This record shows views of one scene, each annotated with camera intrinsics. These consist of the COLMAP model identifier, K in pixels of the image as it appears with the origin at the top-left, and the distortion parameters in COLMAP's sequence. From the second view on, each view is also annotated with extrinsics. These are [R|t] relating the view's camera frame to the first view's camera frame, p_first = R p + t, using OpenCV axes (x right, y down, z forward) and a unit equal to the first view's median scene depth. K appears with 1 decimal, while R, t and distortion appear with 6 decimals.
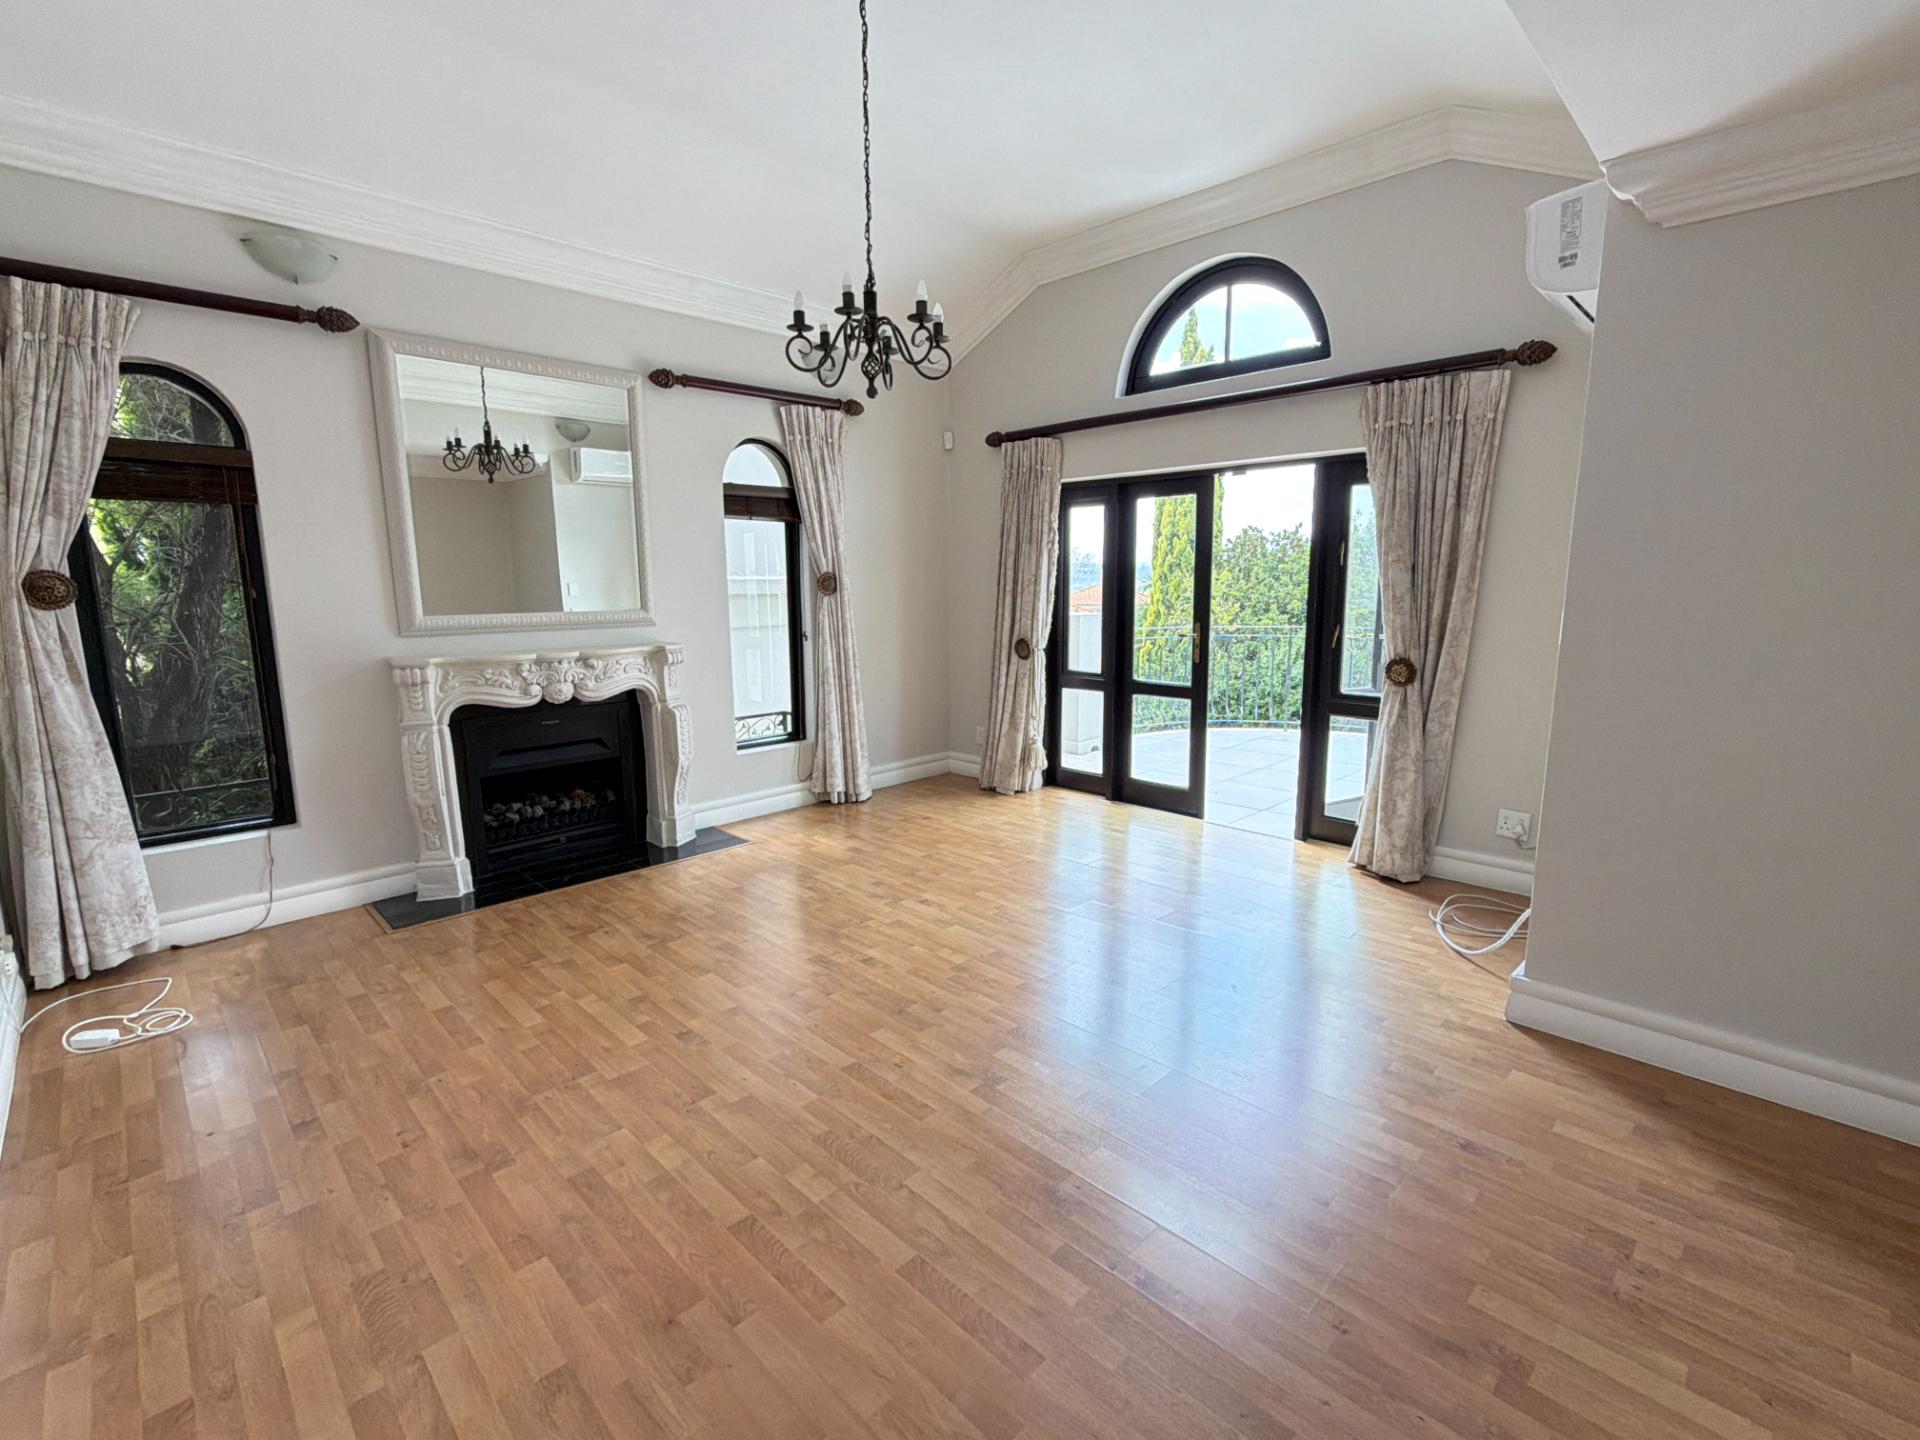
lens RADIAL K [[831.0, 0, 950.8], [0, 831.0, 725.2], [0, 0, 1]] dist [0.000869, 0.000579]
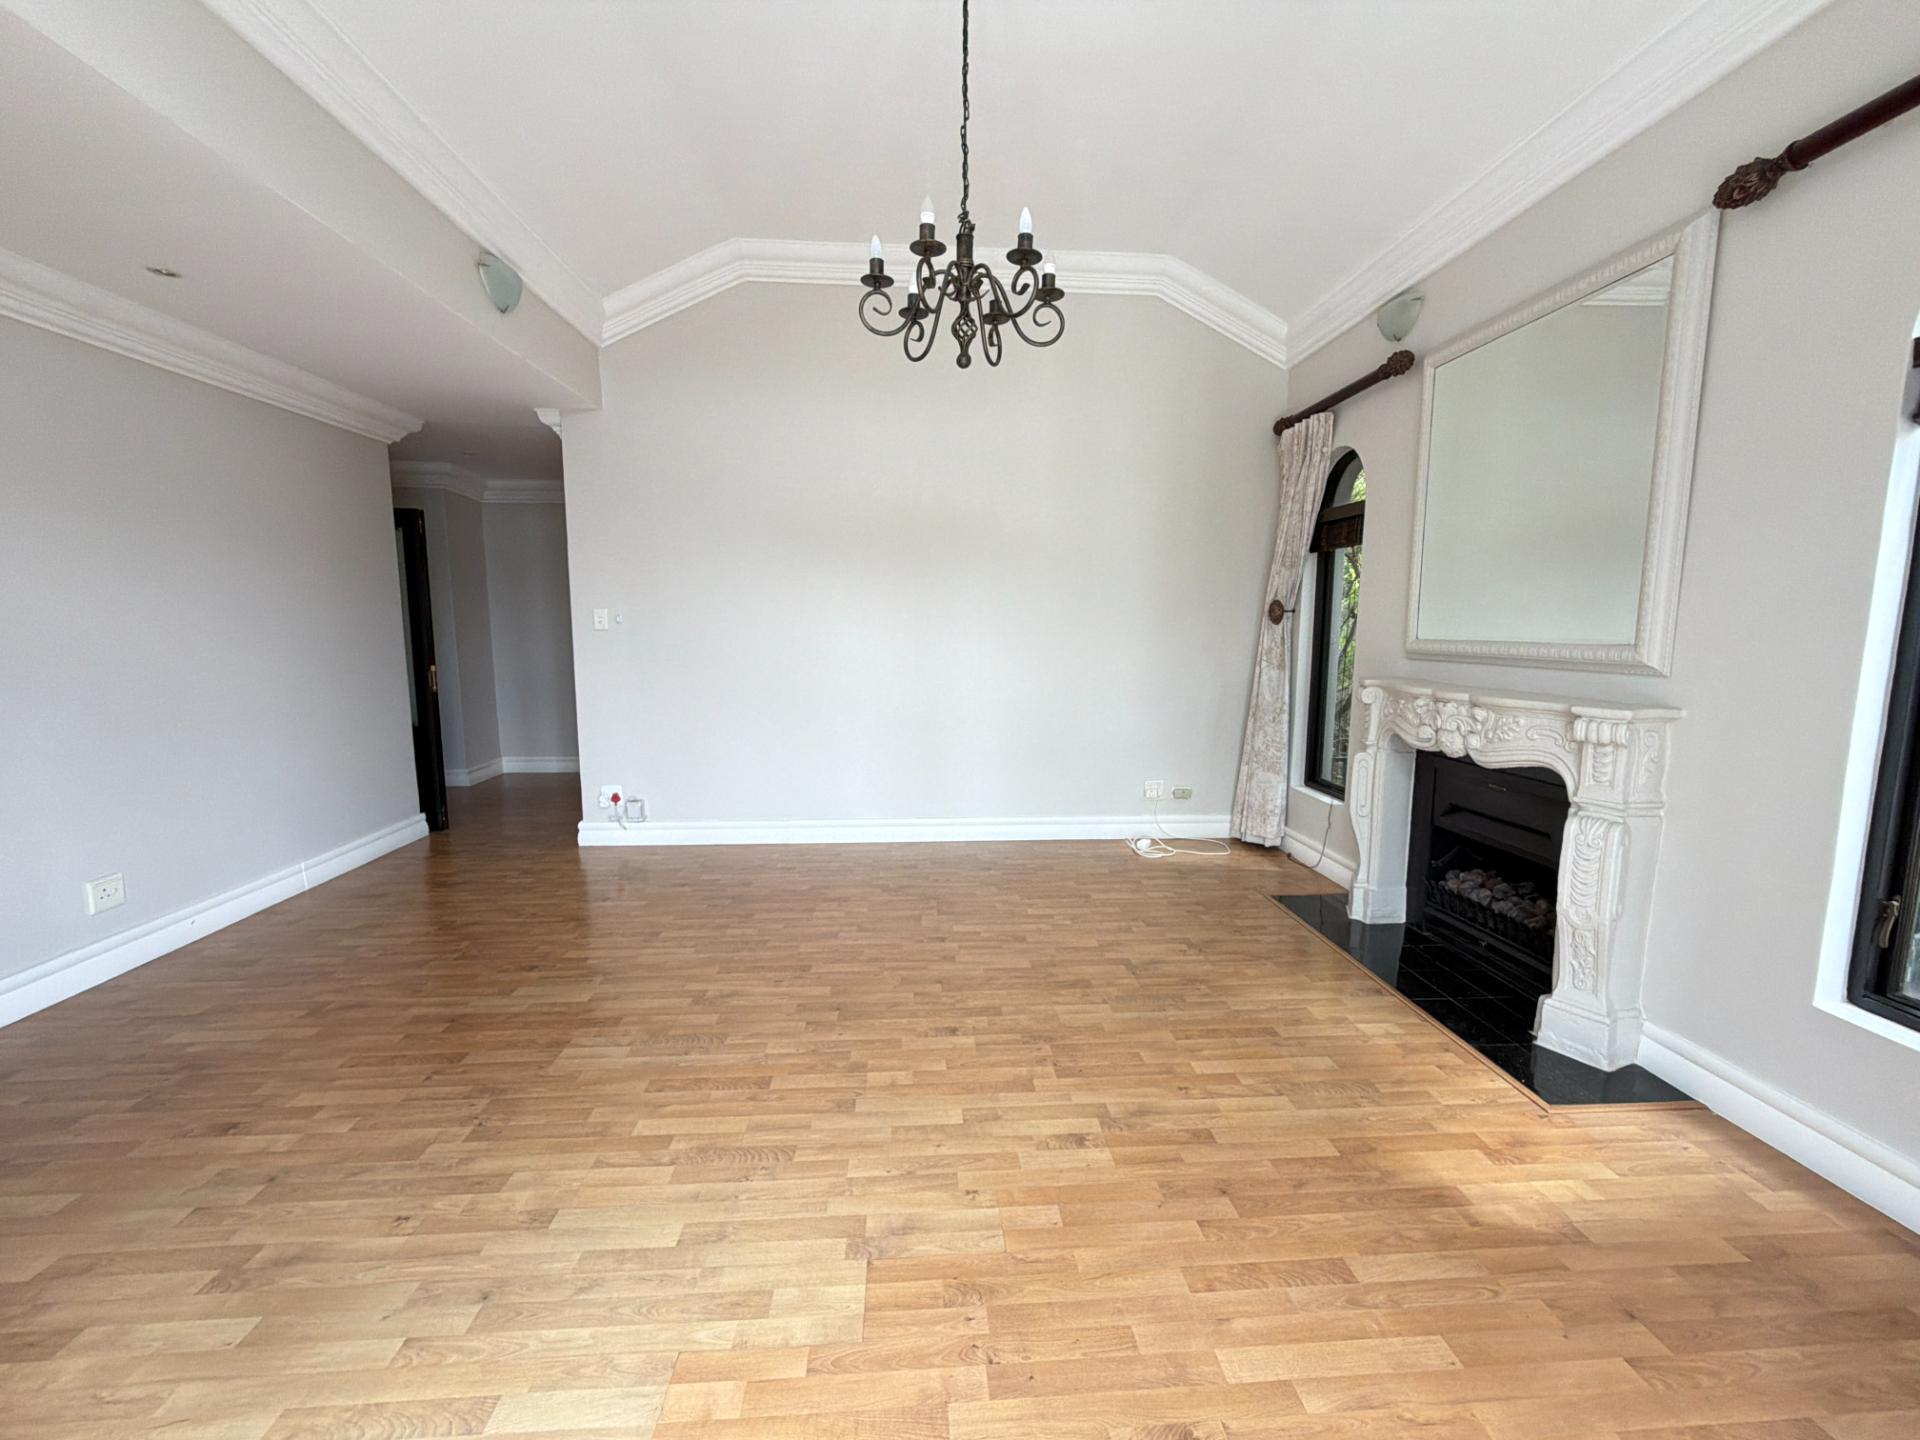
lens RADIAL K [[766.8, 0, 962.2], [0, 766.8, 711.2], [0, 0, 1]] dist [-0.000079, 0.000052]
pose [[-0.638960, 0.092607, -0.763645, 0.428223], [-0.129162, 0.965717, 0.225185, -0.199981], [0.758318, 0.242518, -0.605094, 1.275747]]
